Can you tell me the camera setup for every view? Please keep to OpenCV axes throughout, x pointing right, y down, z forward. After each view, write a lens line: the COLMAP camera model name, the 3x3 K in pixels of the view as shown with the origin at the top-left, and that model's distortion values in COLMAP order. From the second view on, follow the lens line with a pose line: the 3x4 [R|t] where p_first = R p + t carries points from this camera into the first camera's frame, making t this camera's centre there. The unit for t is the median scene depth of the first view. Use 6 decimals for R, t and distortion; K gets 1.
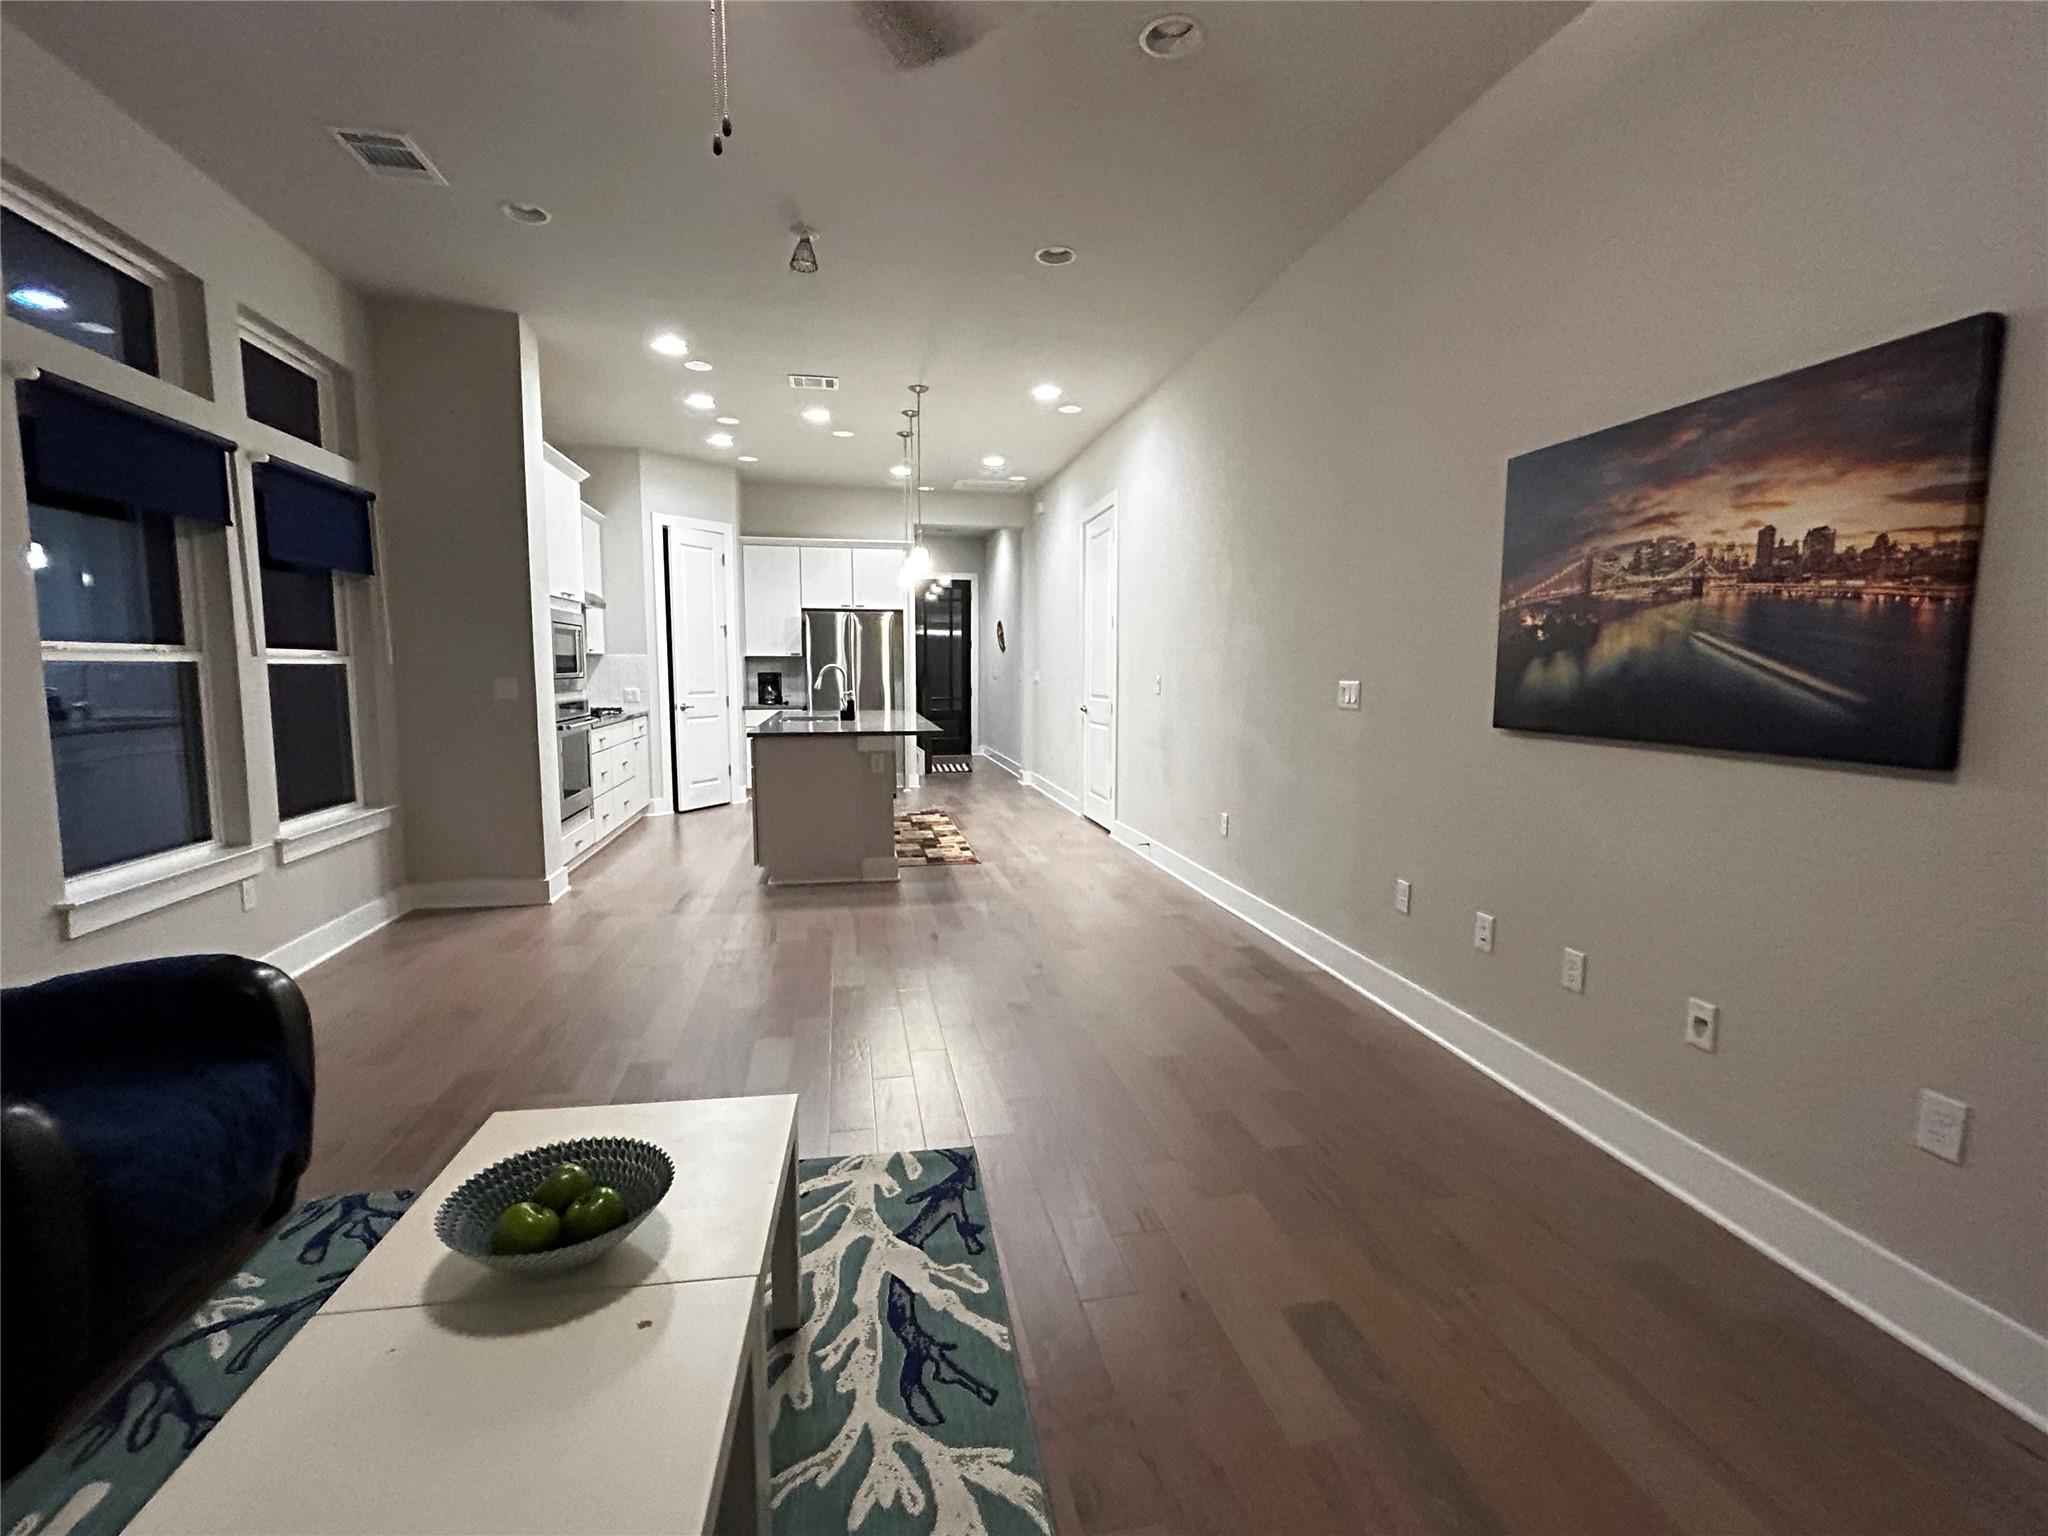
lens RADIAL K [[939.7, 0, 1028.4], [0, 939.7, 763.1], [0, 0, 1]] dist [-0.000844, 0.001293]
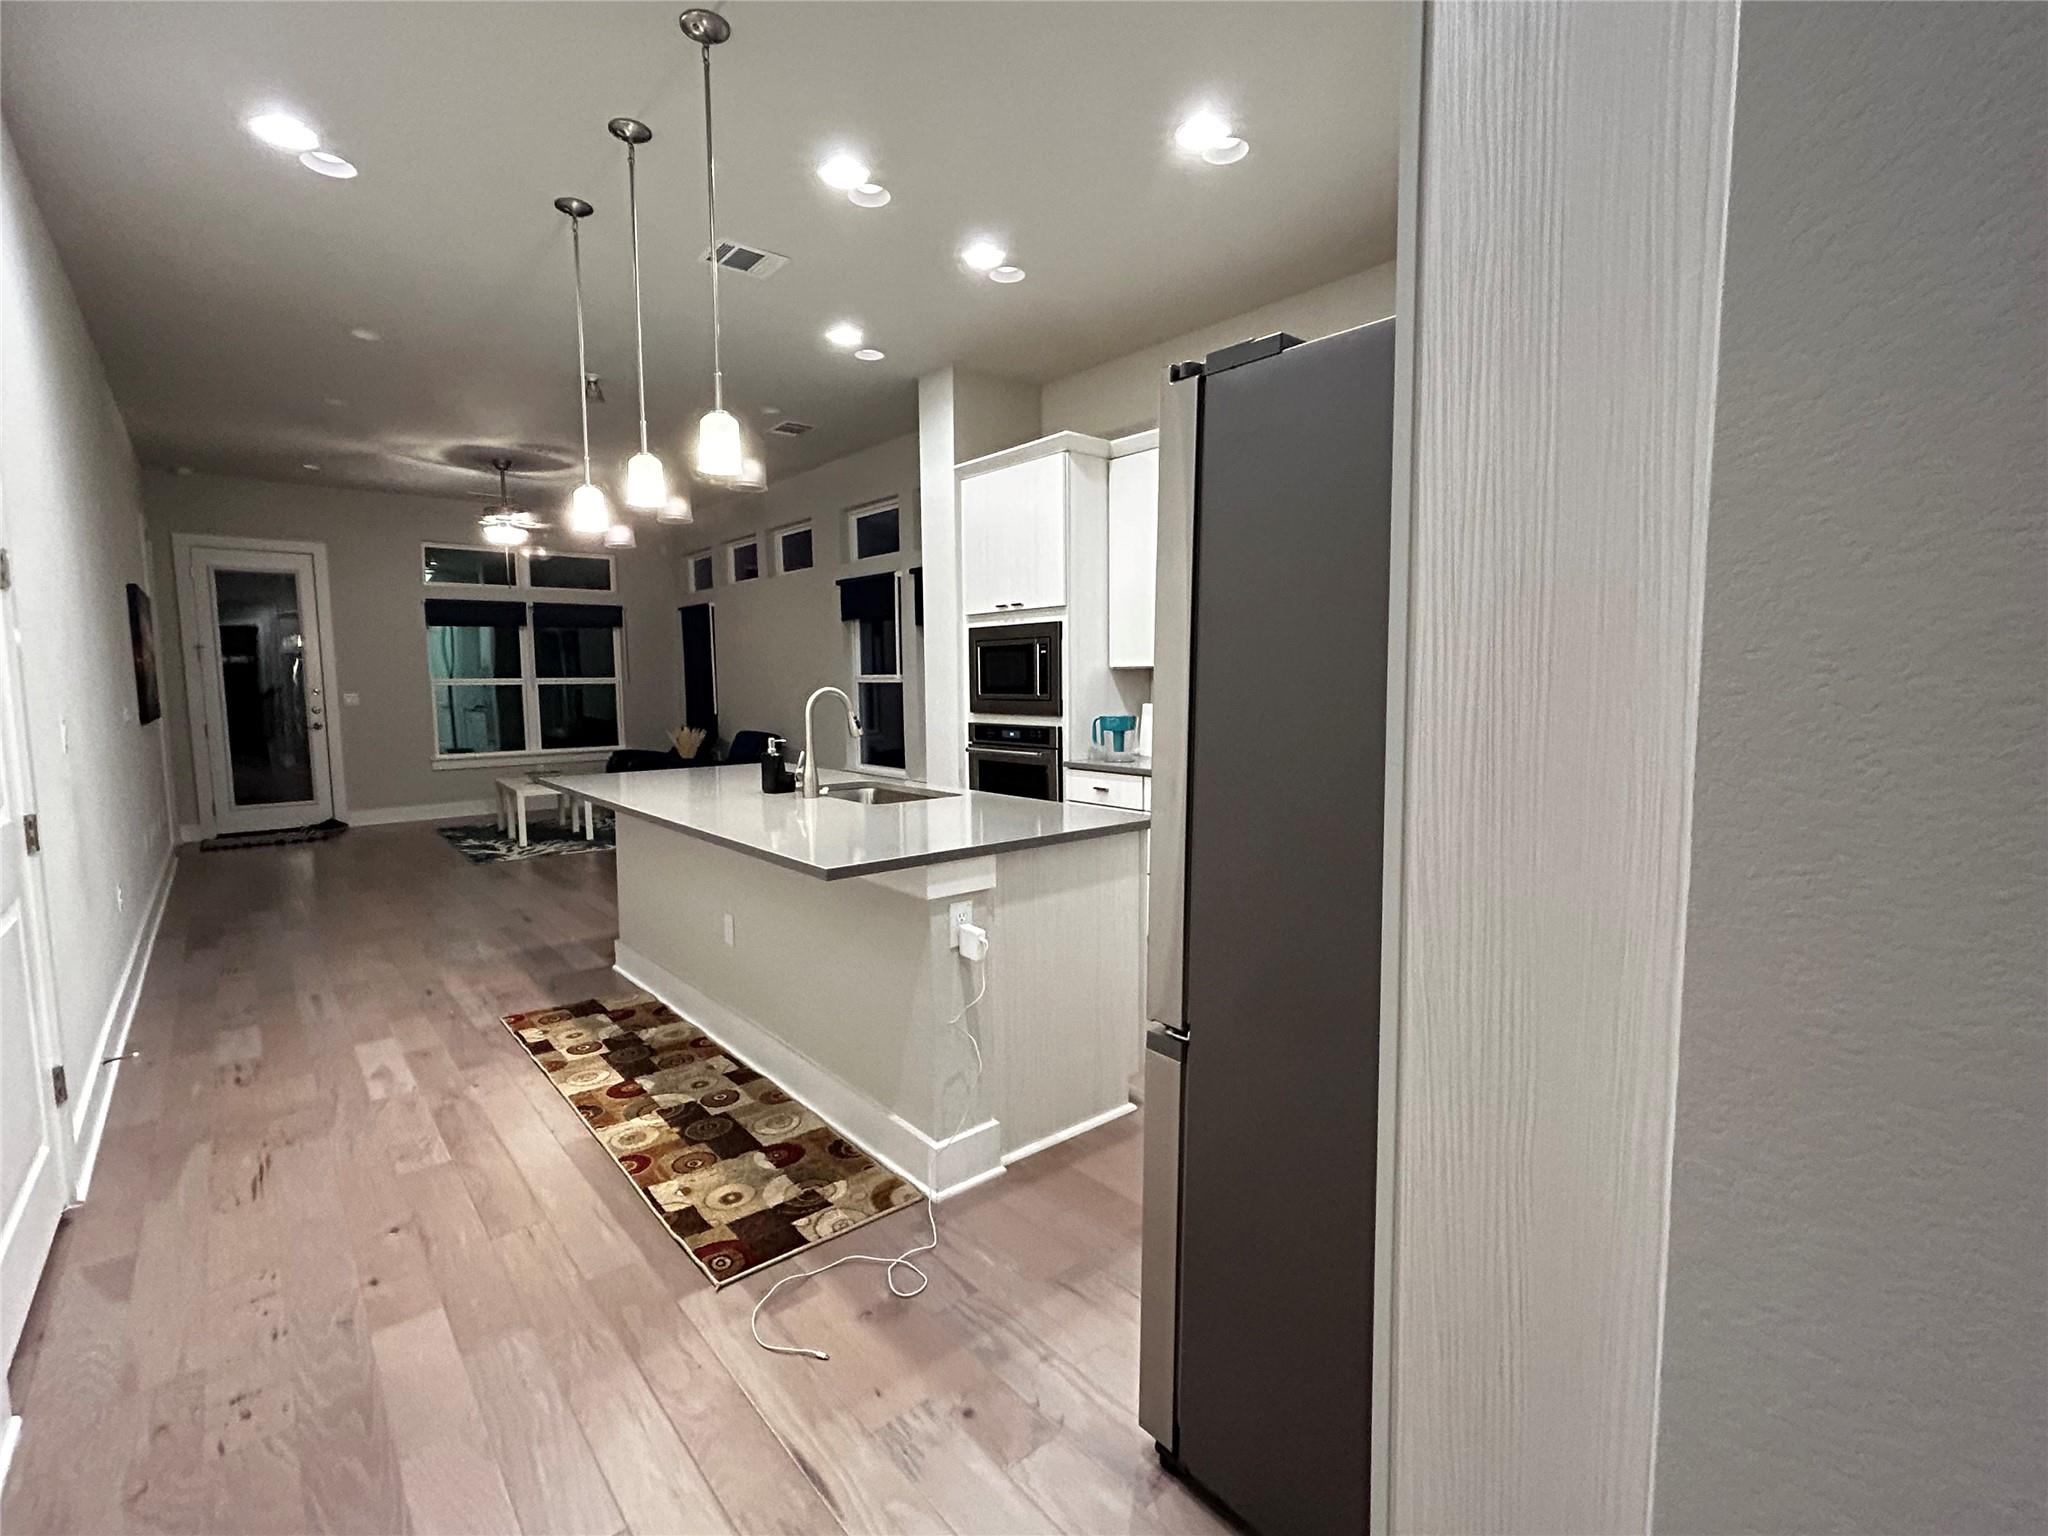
lens RADIAL K [[939.7, 0, 1021.5], [0, 939.7, 764.8], [0, 0, 1]] dist [-0.000844, 0.001293]
pose [[-0.875792, 0.049475, -0.480146, -0.164874], [-0.044151, 0.982352, 0.181756, -0.466550], [0.480664, 0.180380, -0.858152, 4.326651]]
